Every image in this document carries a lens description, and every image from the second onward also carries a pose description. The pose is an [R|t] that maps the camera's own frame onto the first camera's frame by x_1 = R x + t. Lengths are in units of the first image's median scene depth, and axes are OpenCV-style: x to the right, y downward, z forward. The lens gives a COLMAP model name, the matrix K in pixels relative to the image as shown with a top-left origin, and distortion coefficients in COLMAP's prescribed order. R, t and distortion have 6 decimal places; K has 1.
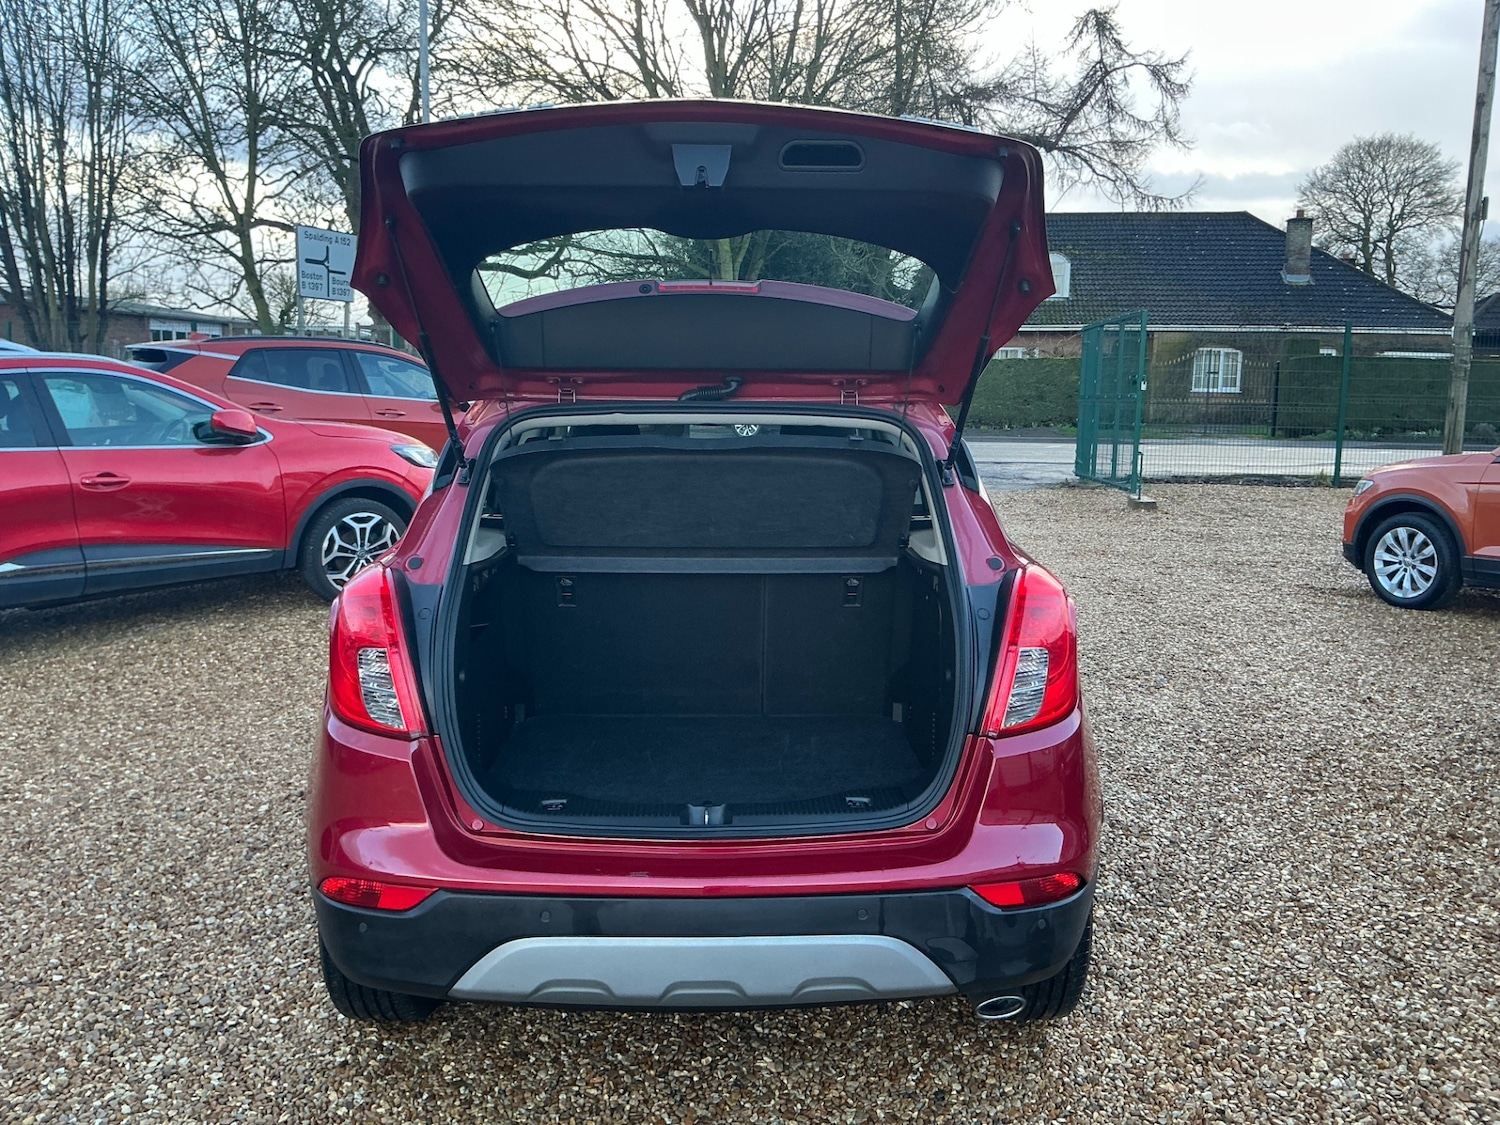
lens RADIAL K [[1261.4, 0, 743.8], [0, 1261.4, 562.0], [0, 0, 1]] dist [0.041368, -0.102657]
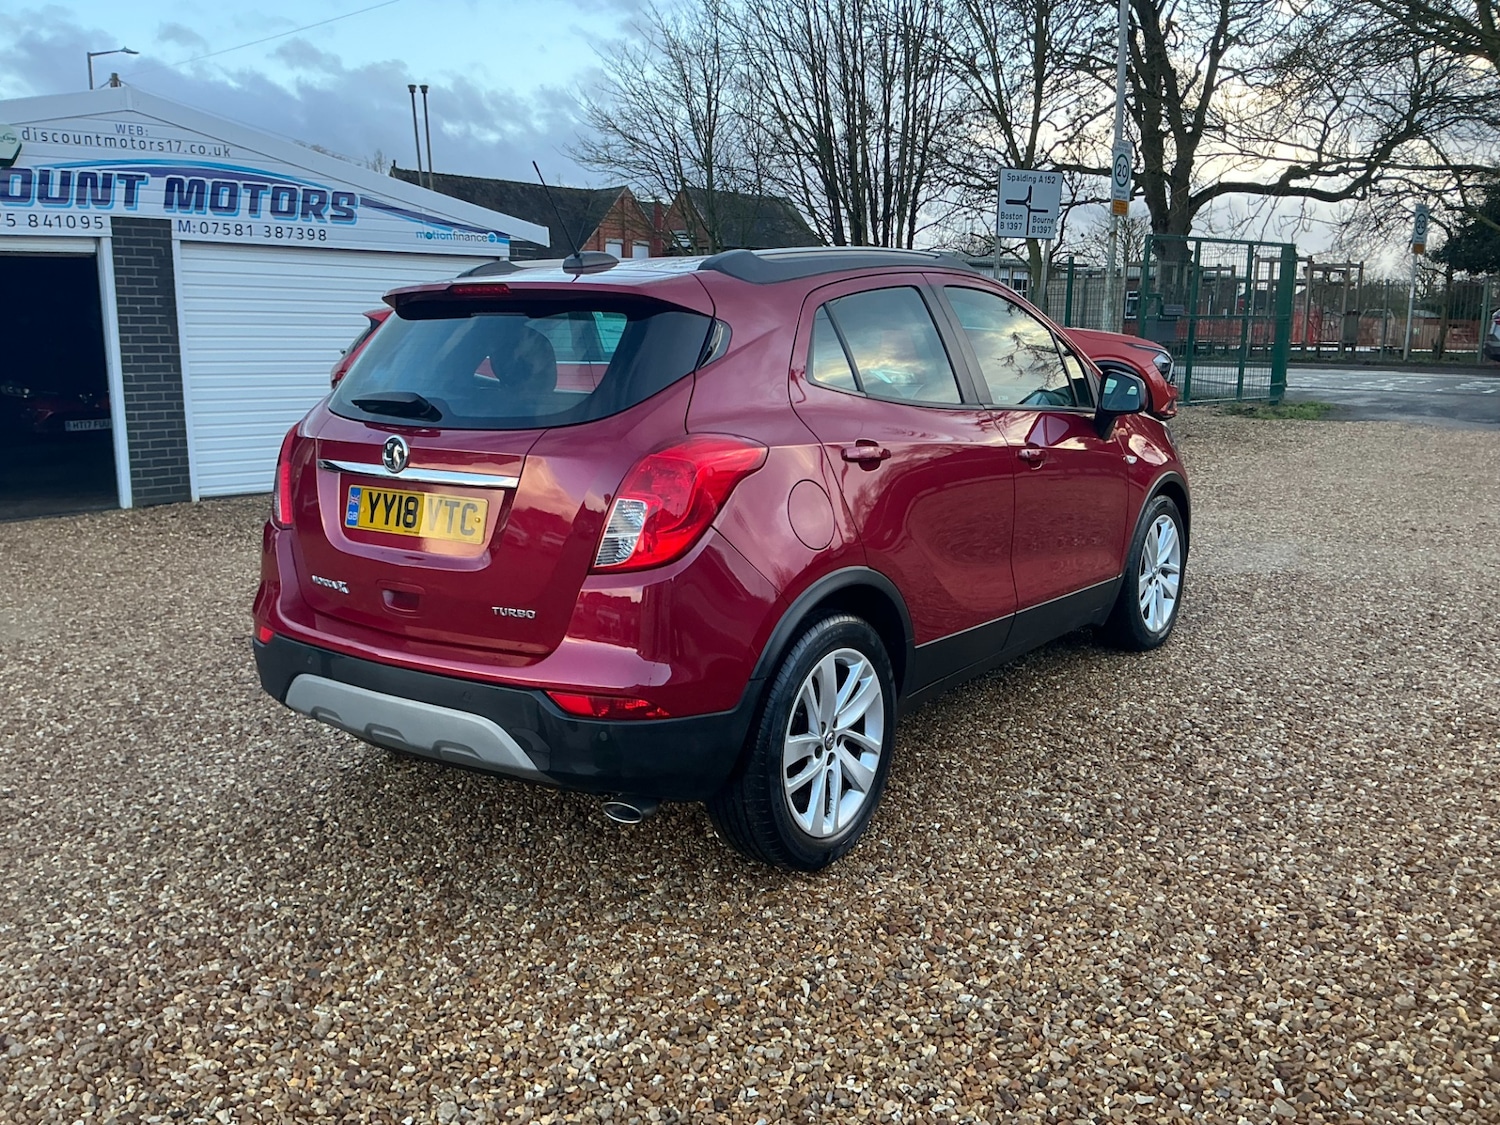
lens RADIAL K [[1261.4, 0, 738.3], [0, 1261.4, 568.1], [0, 0, 1]] dist [0.041368, -0.102657]
pose [[0.795738, 0.101084, -0.597145, 0.366429], [-0.072781, 0.994788, 0.071412, 0.016039], [0.601252, -0.013365, 0.798948, 0.058036]]
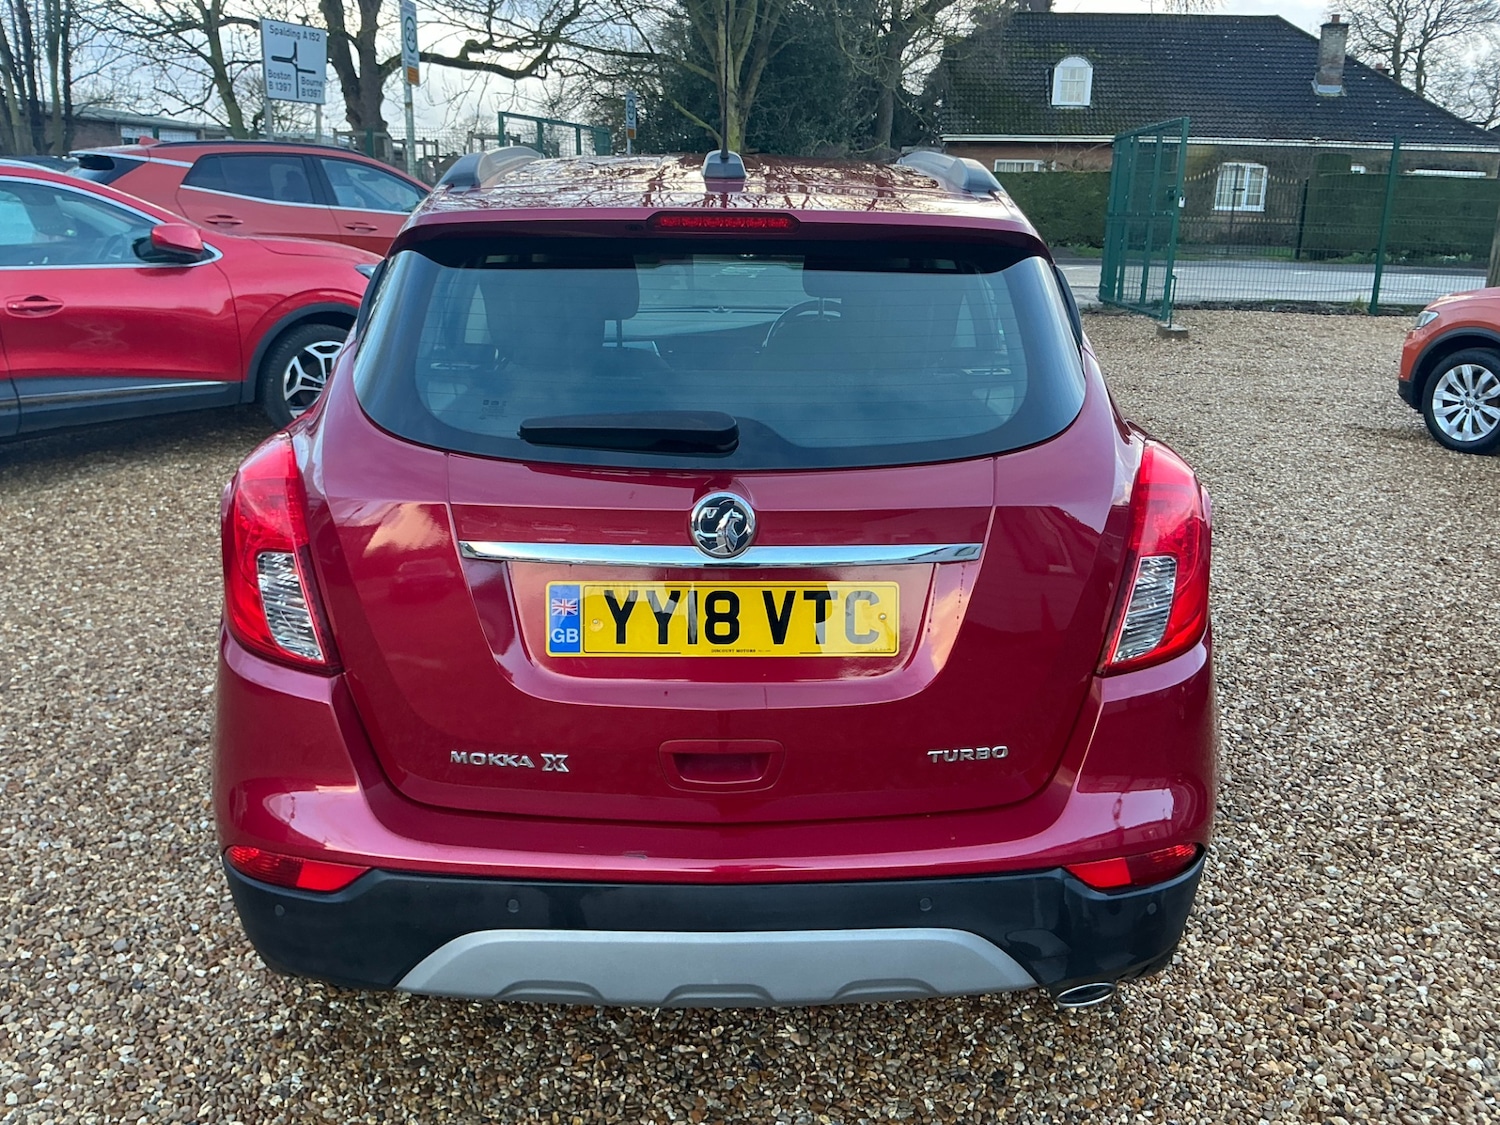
lens RADIAL K [[1261.4, 0, 742.1], [0, 1261.4, 562.8], [0, 0, 1]] dist [0.041368, -0.102657]
pose [[0.999981, 0.005871, 0.001862, -0.007095], [-0.006073, 0.990201, 0.139519, -0.011593], [-0.001025, -0.139528, 0.990218, 0.093881]]
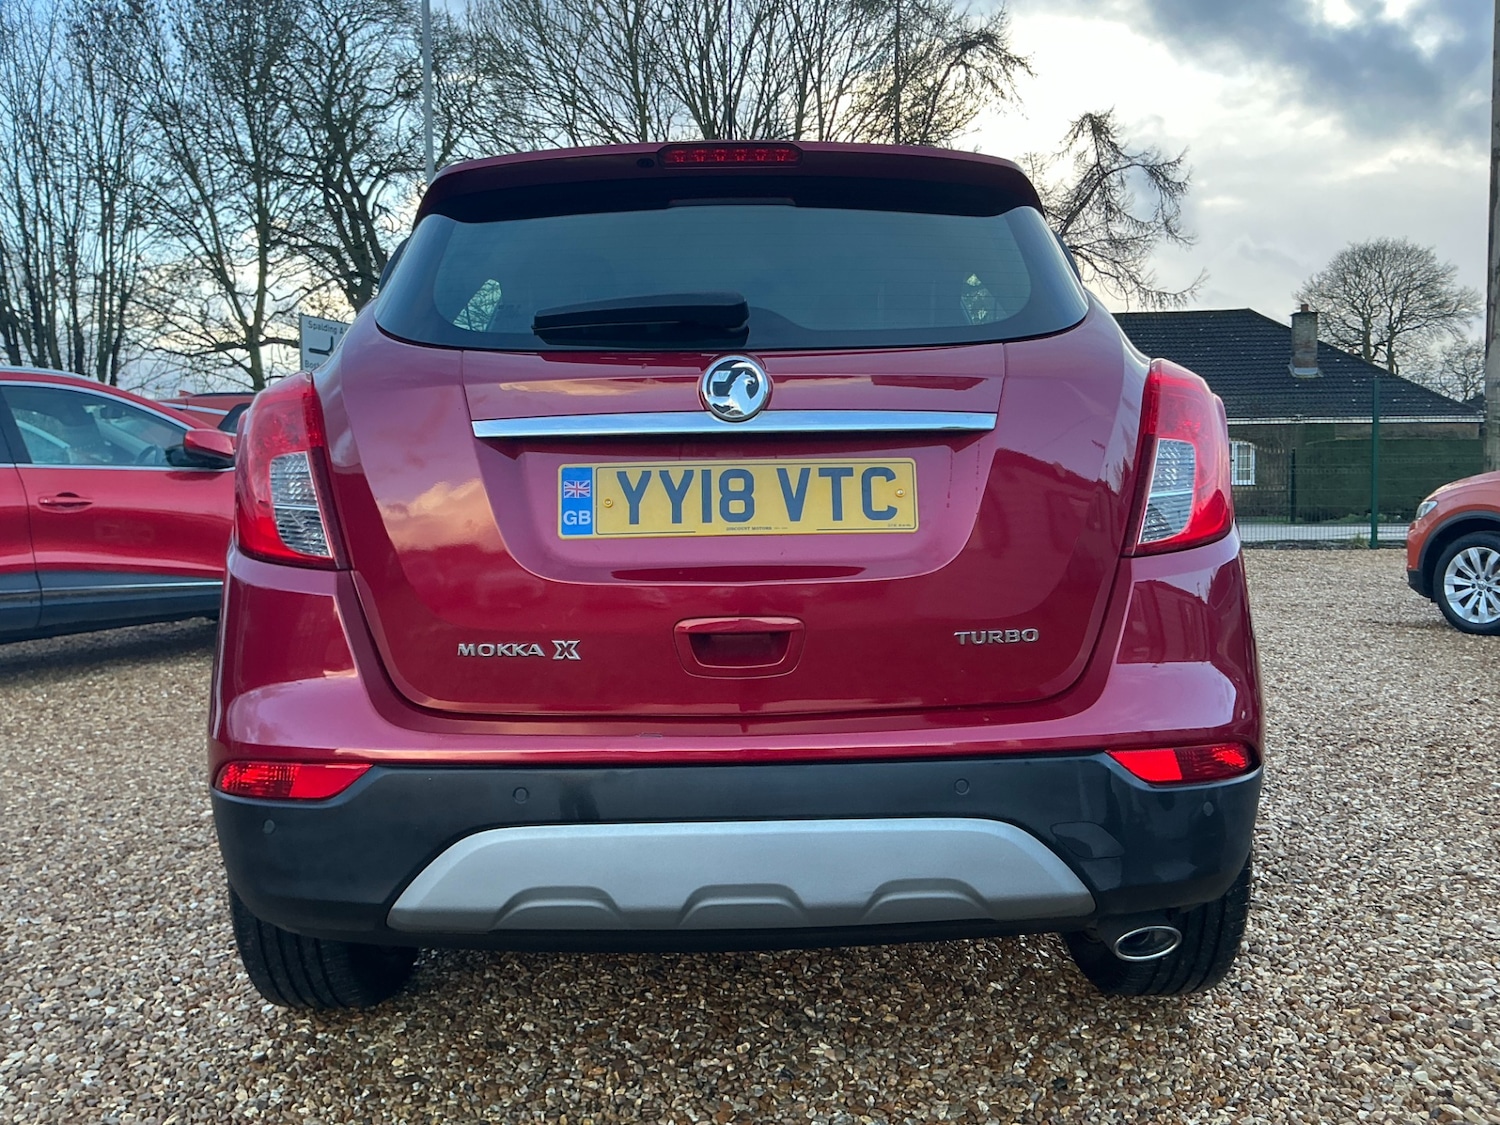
lens RADIAL K [[1261.4, 0, 743.7], [0, 1261.4, 560.0], [0, 0, 1]] dist [0.041368, -0.102657]
pose [[0.999764, -0.020485, -0.007229, -0.007680], [0.019681, 0.995012, -0.097795, 0.076934], [0.009197, 0.097630, 0.995180, 0.096269]]
